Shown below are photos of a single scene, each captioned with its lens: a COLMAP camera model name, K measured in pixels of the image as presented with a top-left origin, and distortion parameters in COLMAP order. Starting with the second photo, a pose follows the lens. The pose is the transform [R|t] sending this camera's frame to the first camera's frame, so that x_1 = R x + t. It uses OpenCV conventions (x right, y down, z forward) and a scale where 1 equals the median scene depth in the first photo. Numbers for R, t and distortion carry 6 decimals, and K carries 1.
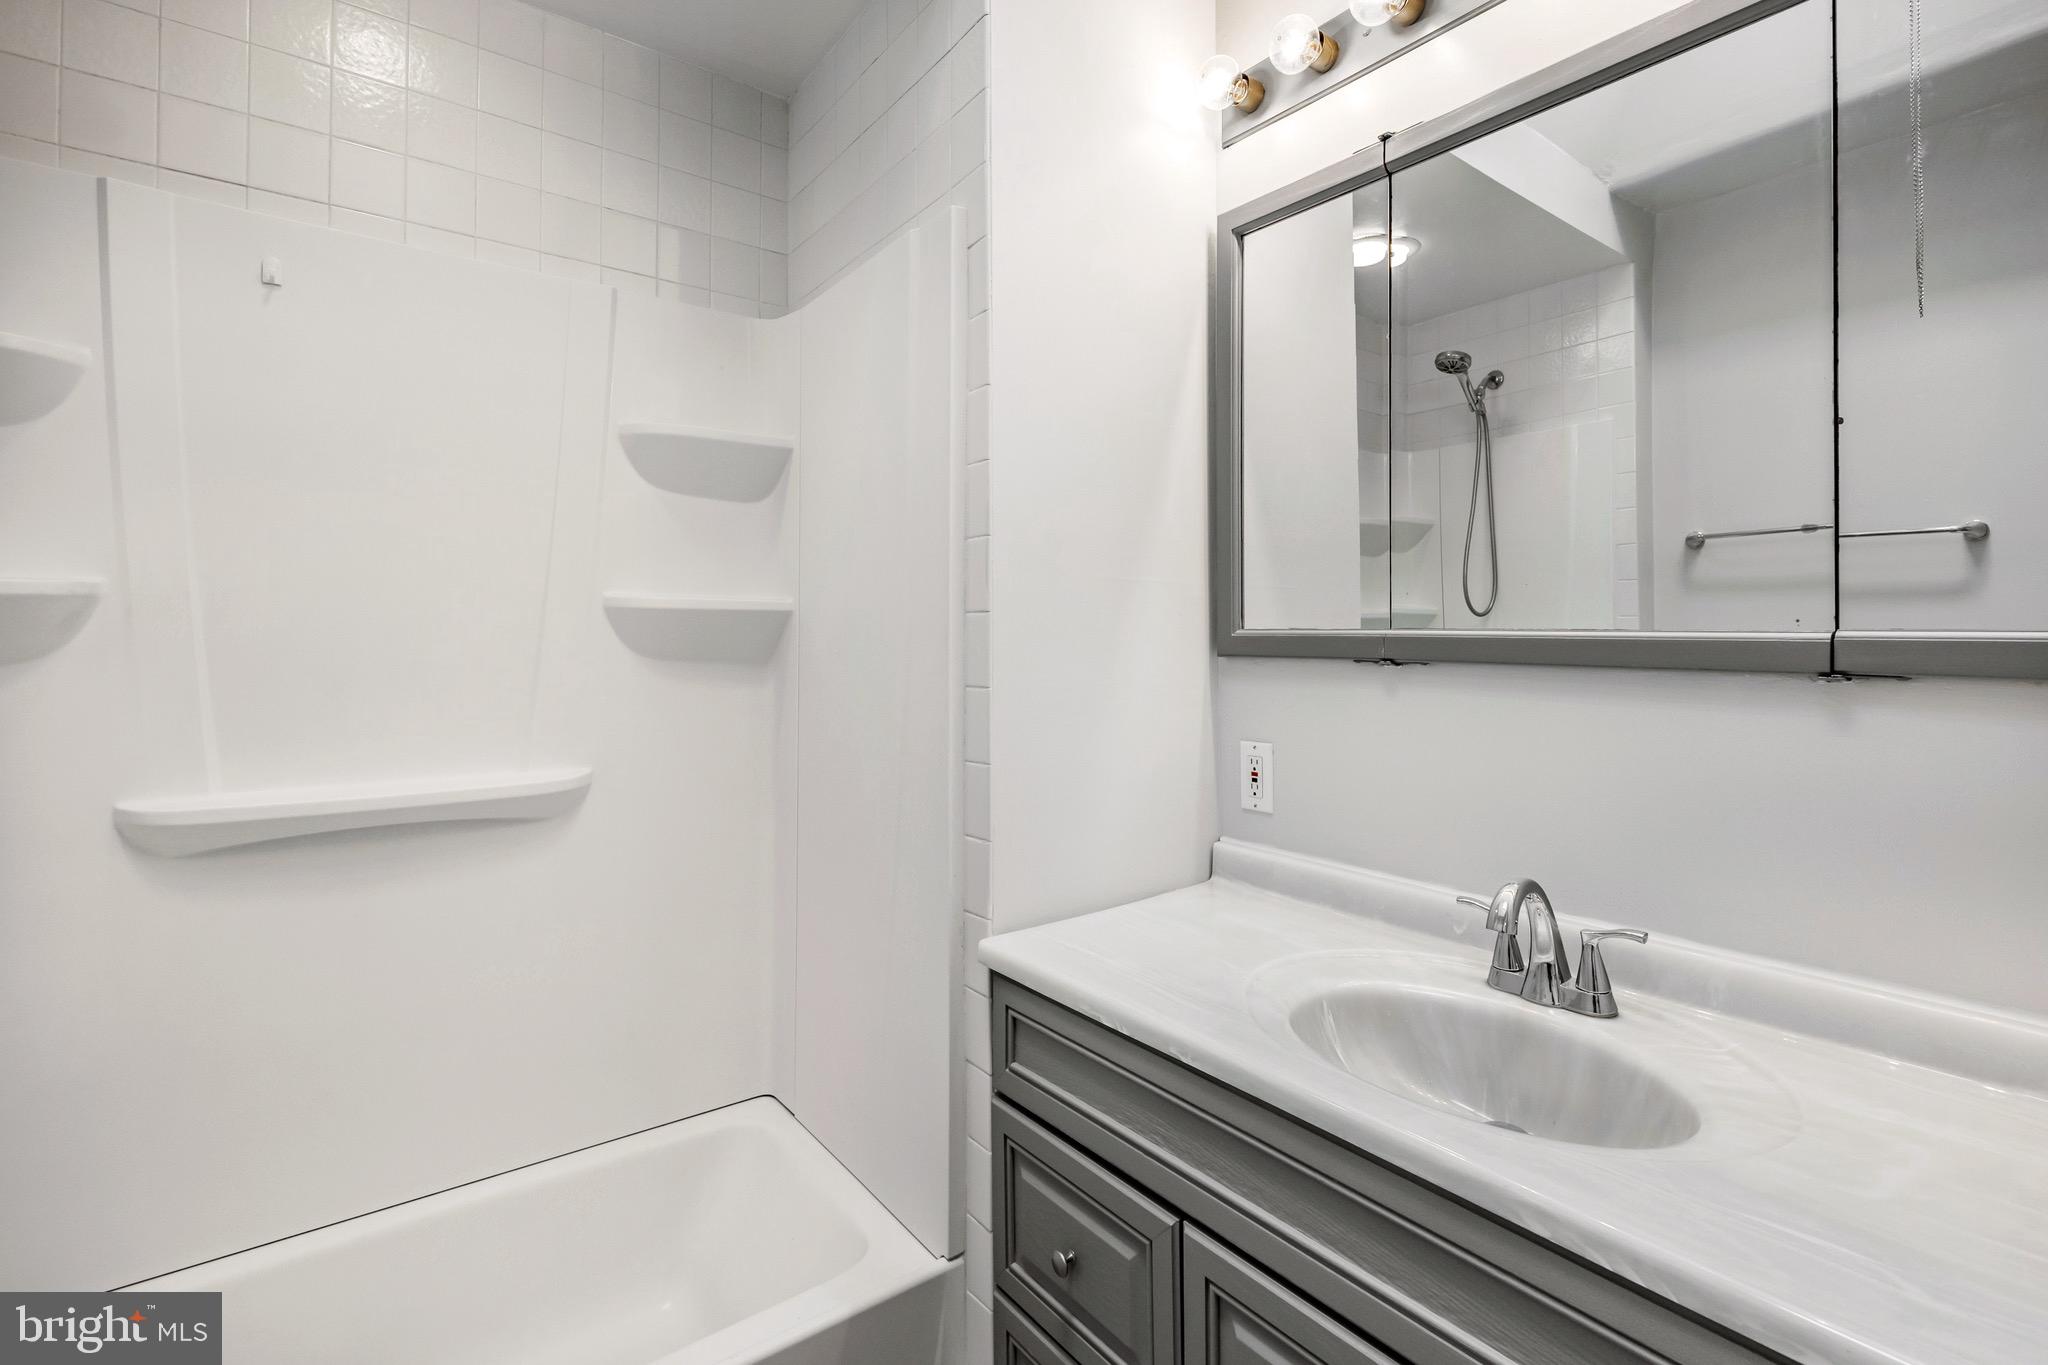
lens RADIAL K [[936.3, 0, 1047.2], [0, 936.3, 626.6], [0, 0, 1]] dist [-0.003478, -0.000309]
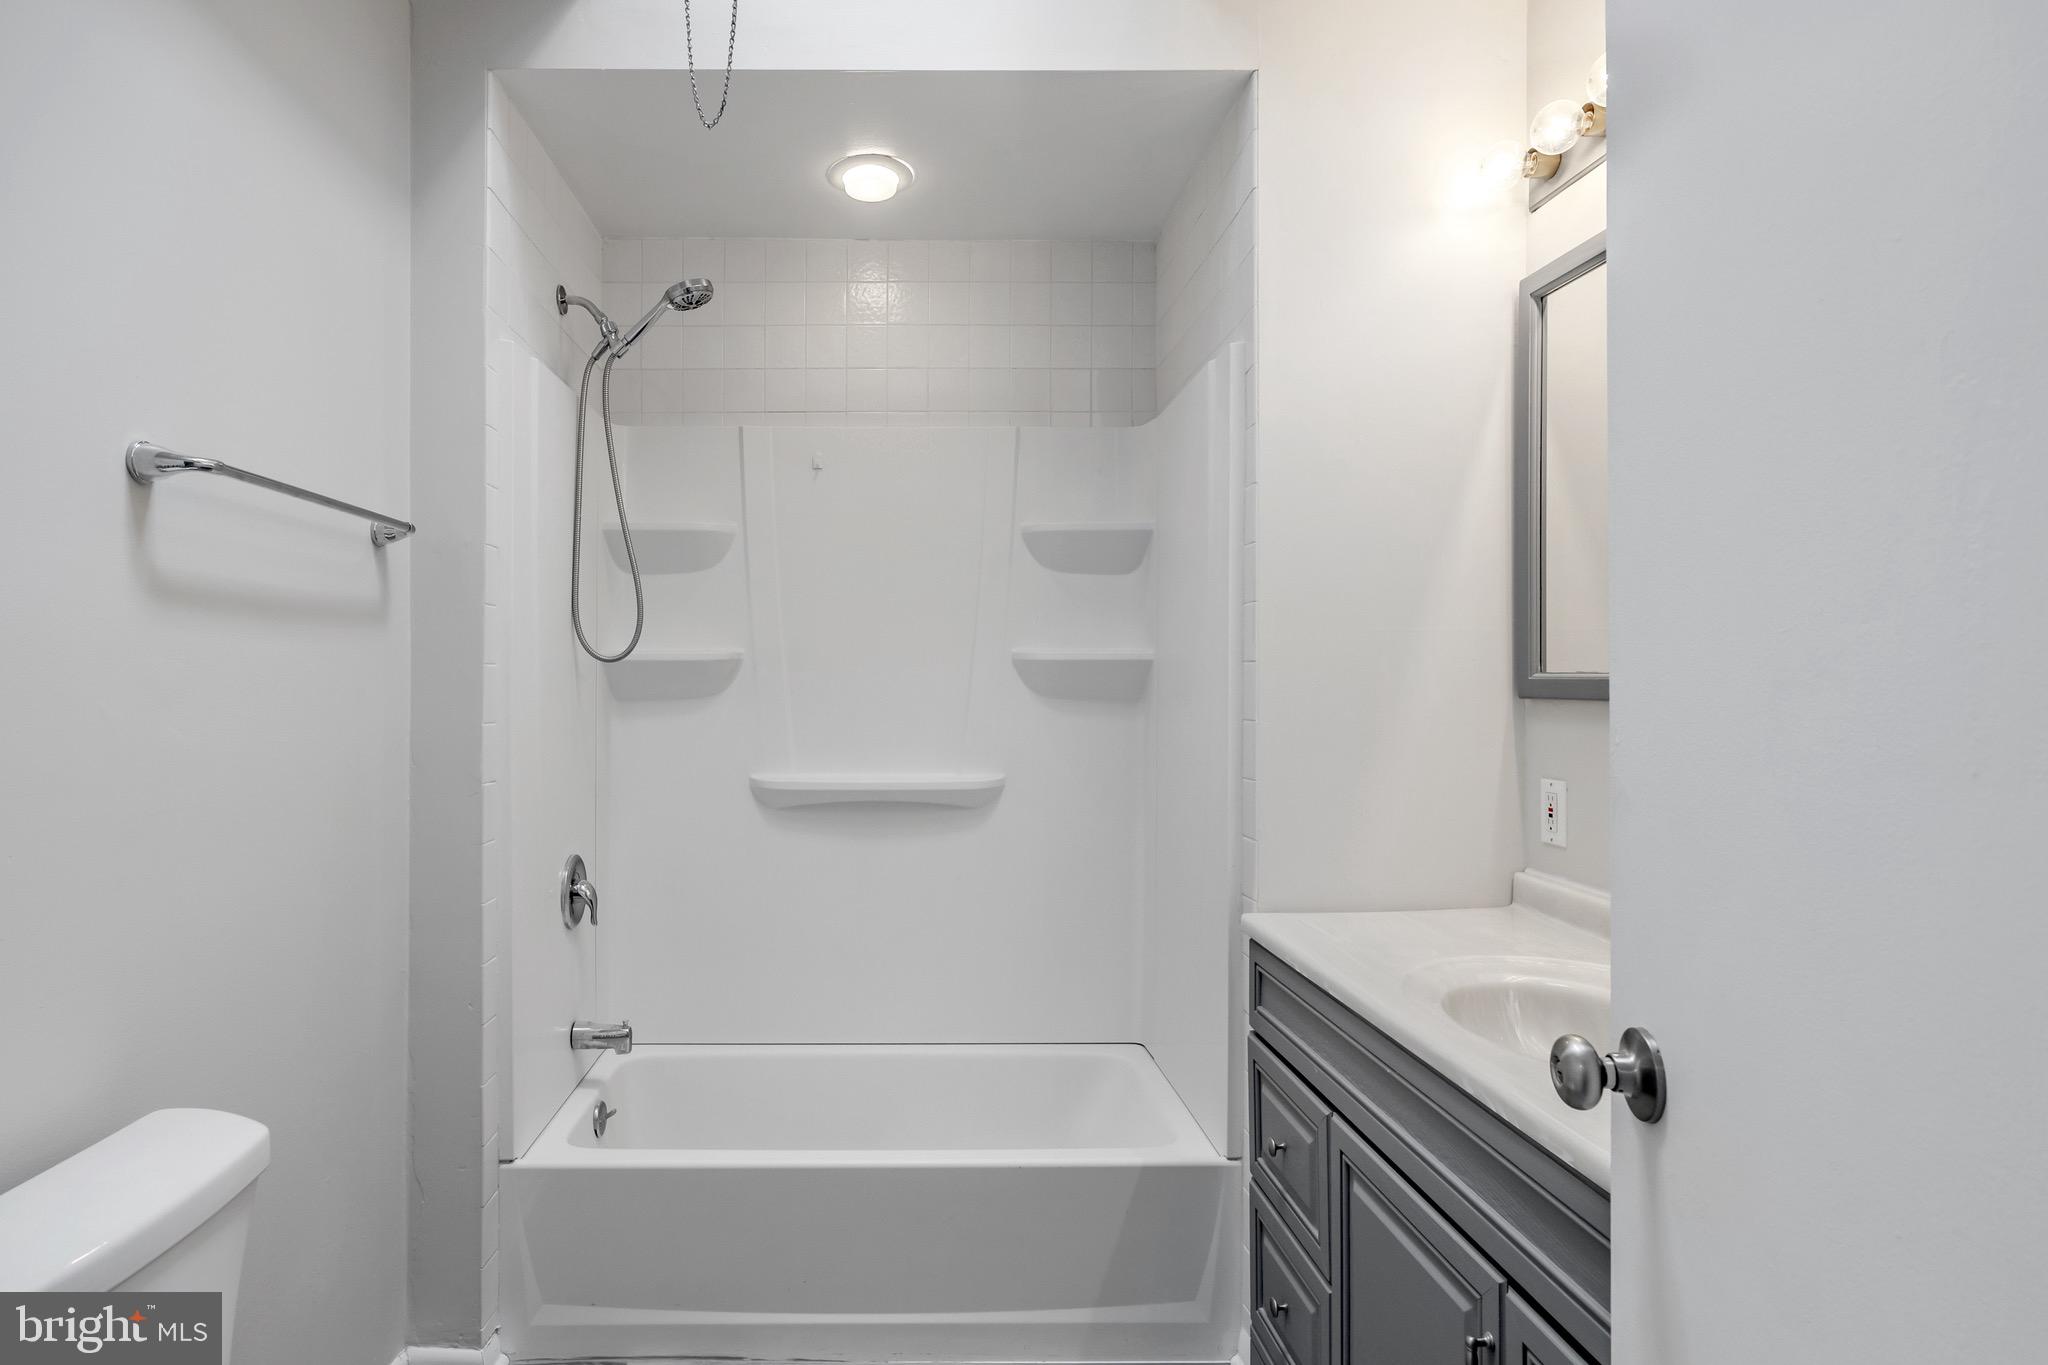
lens RADIAL K [[886.4, 0, 1021.3], [0, 886.4, 680.0], [0, 0, 1]] dist [-0.018675, 0.000201]
pose [[0.880580, -0.003448, -0.473886, 0.169646], [0.009044, 0.999914, 0.009530, -0.003909], [0.473812, -0.012677, 0.880535, -0.158844]]
